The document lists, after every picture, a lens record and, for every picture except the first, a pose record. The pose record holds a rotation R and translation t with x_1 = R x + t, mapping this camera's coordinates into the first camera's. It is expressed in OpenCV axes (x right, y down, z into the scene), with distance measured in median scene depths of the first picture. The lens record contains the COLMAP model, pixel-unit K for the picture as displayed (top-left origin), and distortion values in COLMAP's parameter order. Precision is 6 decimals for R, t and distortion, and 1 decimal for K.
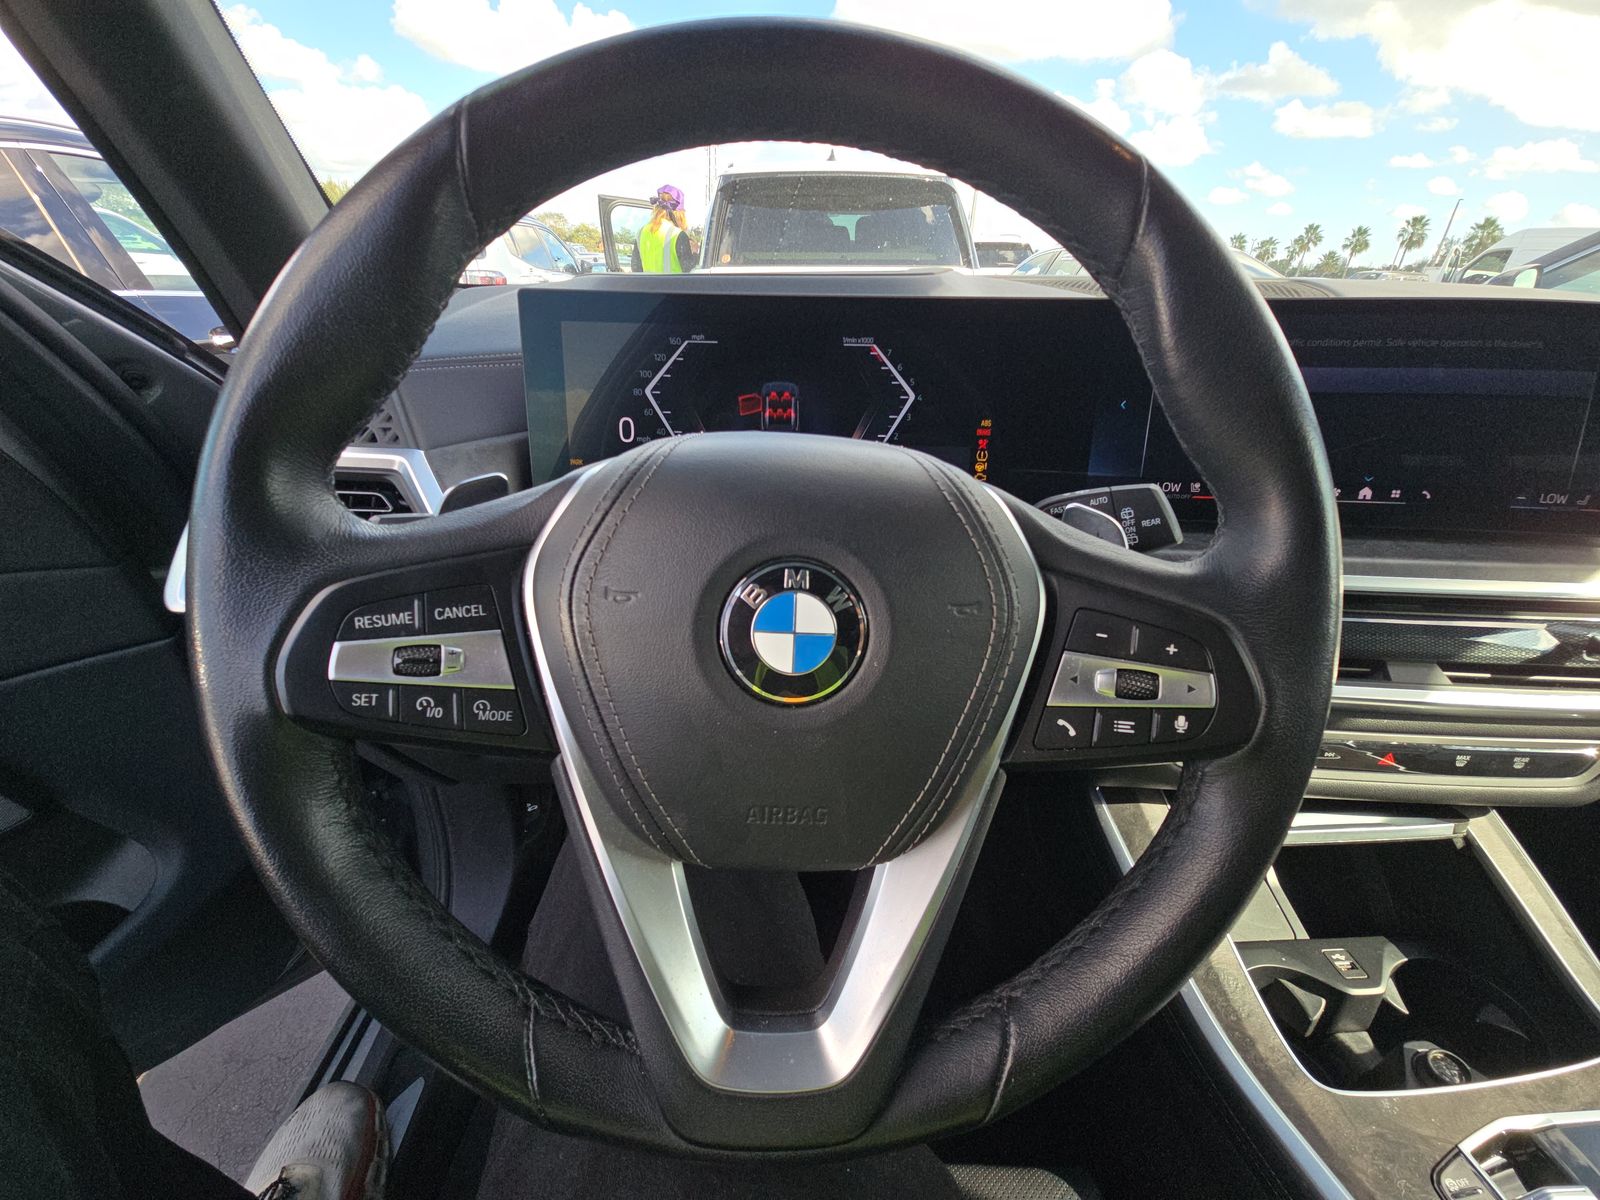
lens RADIAL K [[640.9, 0, 801.5], [0, 640.9, 616.9], [0, 0, 1]] dist [-0.010186, -0.001735]
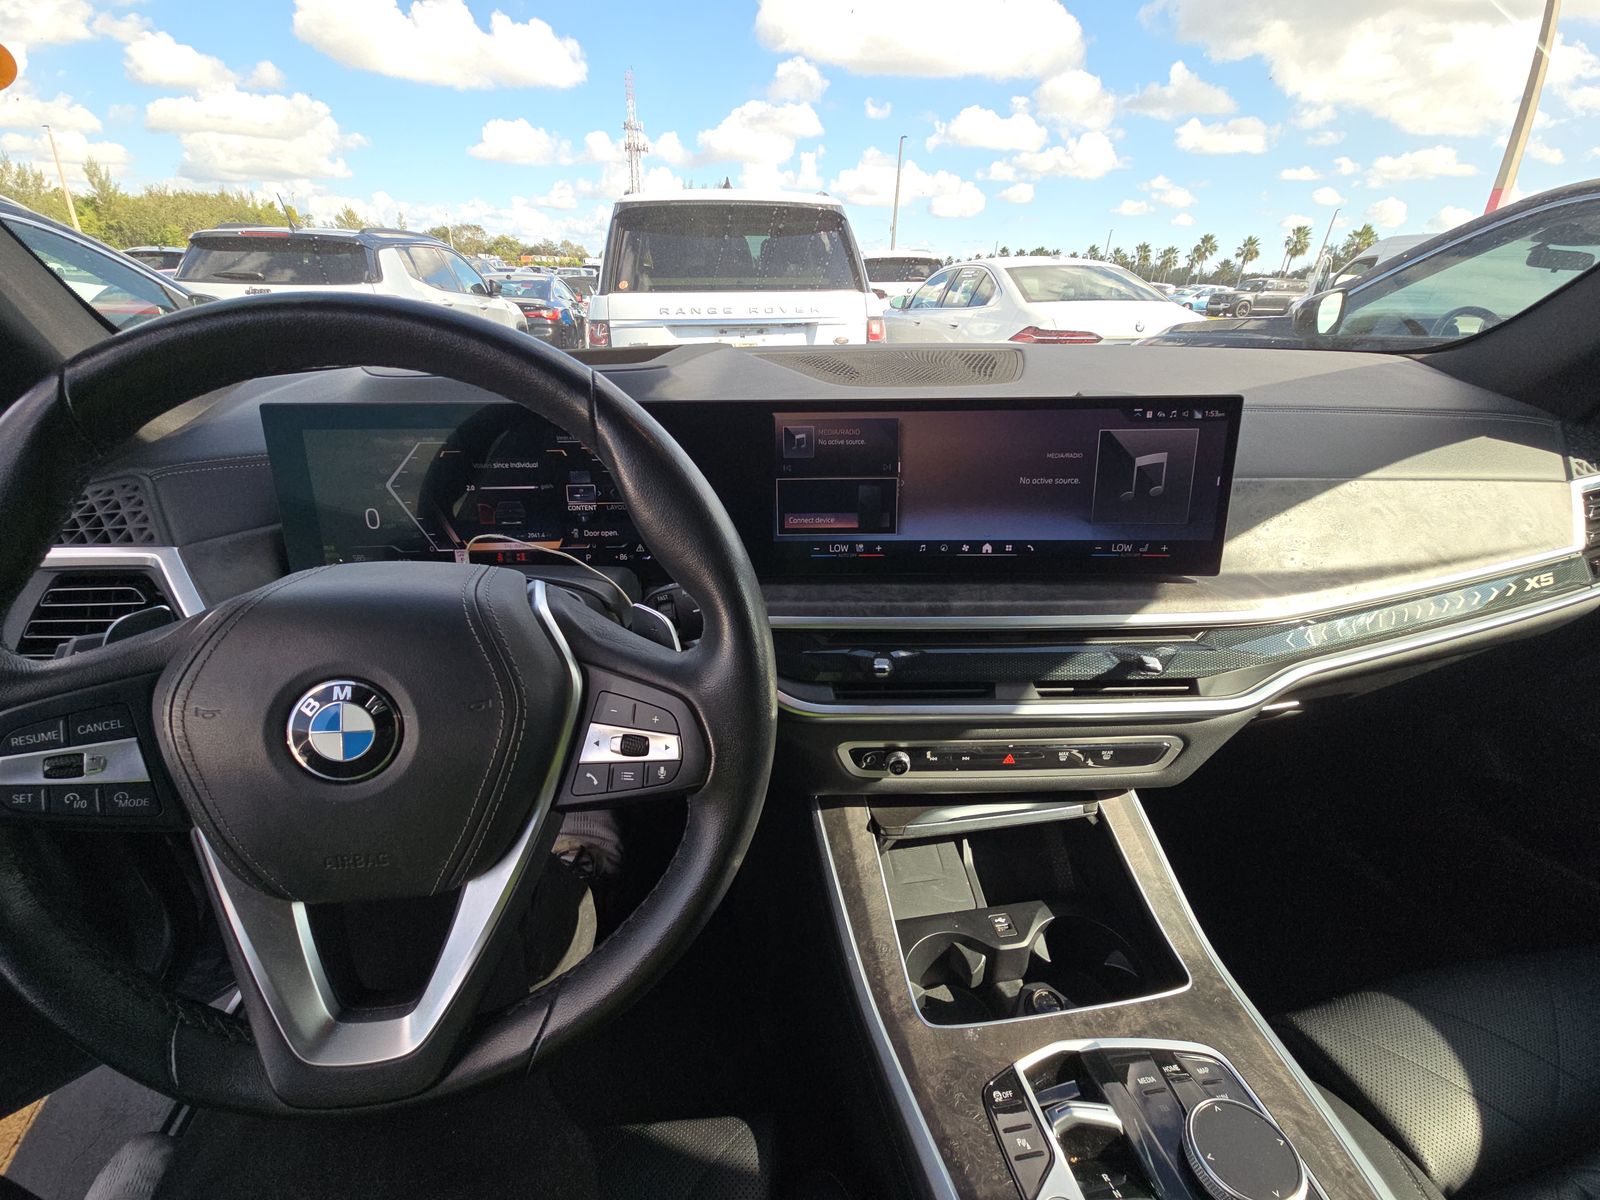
lens RADIAL K [[640.9, 0, 837.4], [0, 640.9, 602.3], [0, 0, 1]] dist [-0.010186, -0.001735]
pose [[0.993388, -0.052251, 0.102223, 0.432225], [0.054070, 0.998423, -0.015099, -0.081204], [-0.101273, 0.020526, 0.994647, -0.221317]]
